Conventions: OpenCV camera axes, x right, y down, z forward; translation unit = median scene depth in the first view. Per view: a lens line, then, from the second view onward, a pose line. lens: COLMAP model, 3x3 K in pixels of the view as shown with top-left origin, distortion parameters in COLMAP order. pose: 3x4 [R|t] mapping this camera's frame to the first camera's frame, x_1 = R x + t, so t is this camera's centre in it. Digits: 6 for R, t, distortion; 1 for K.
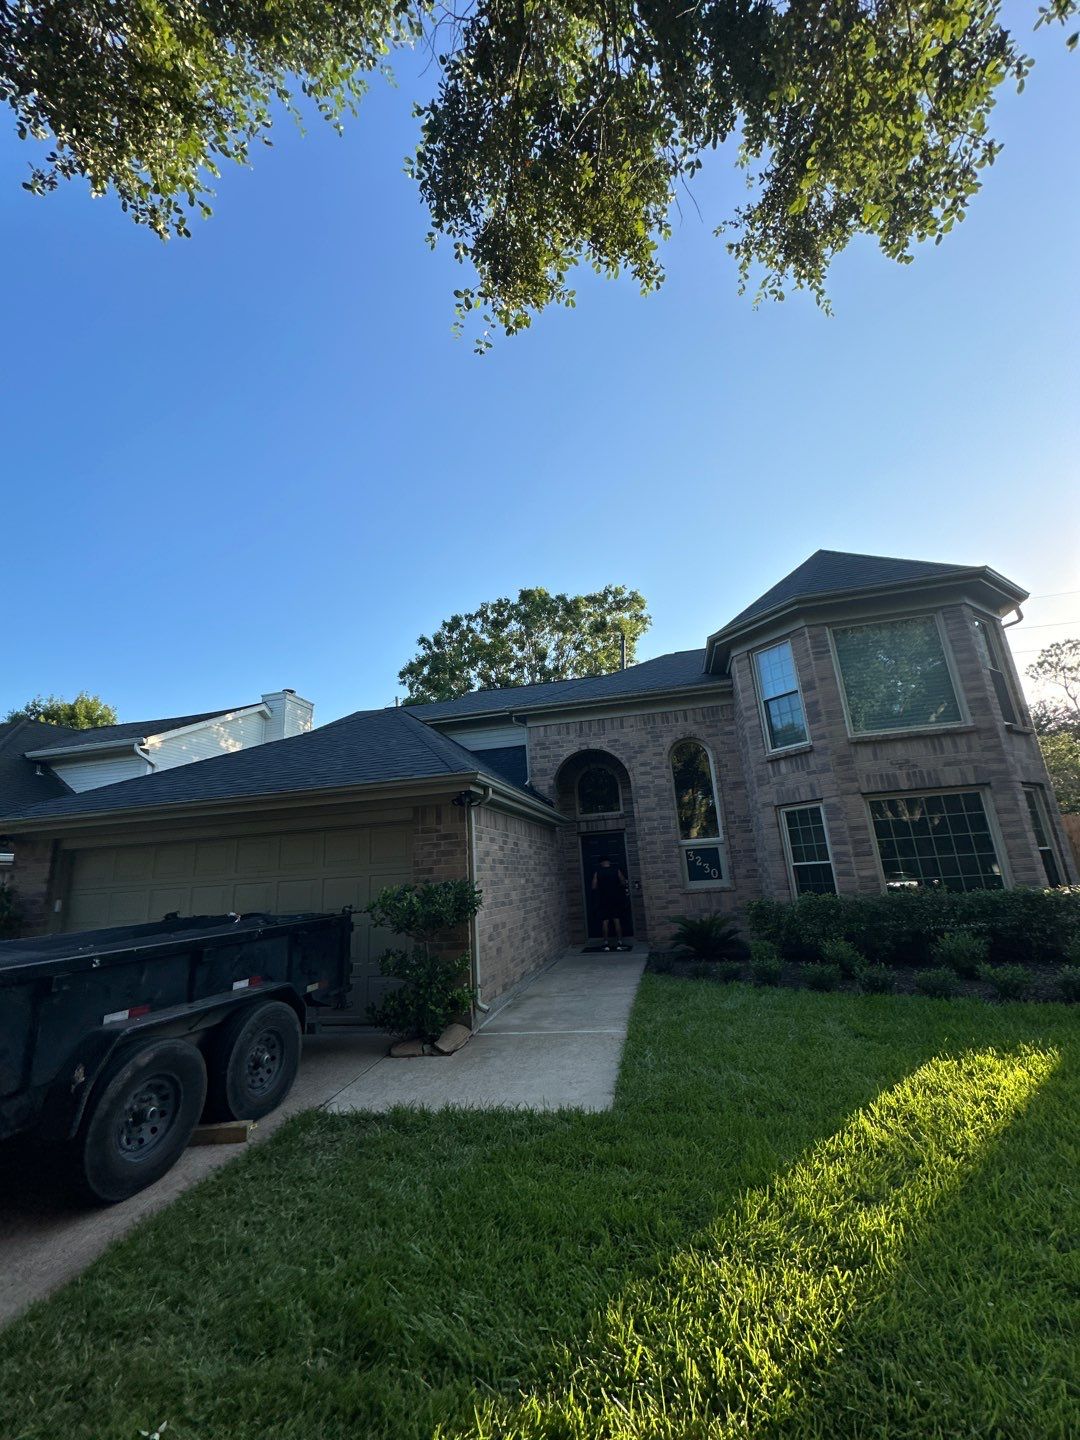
lens RADIAL K [[570.7, 0, 542.5], [0, 570.7, 722.7], [0, 0, 1]] dist [-0.002147, 0.000435]
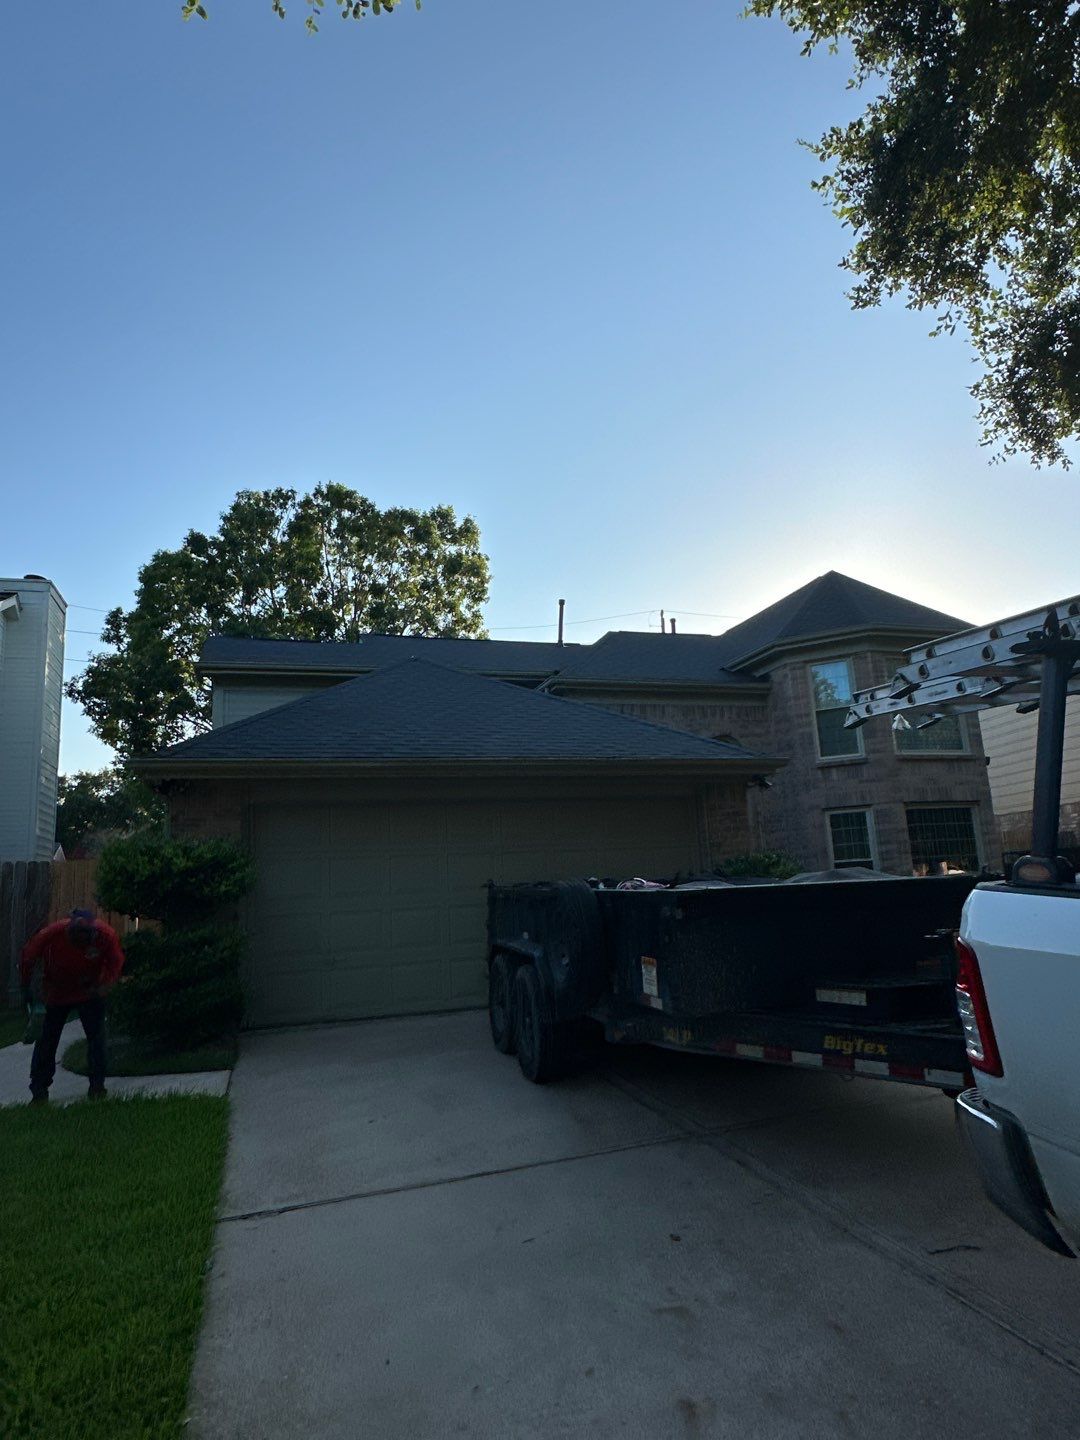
lens RADIAL K [[850.9, 0, 544.2], [0, 850.9, 718.7], [0, 0, 1]] dist [0.021816, 0.000476]
pose [[0.856689, 0.116435, 0.502521, -0.873323], [-0.133636, 0.991029, -0.001803, 0.048470], [-0.498222, -0.065611, 0.864563, -0.131553]]
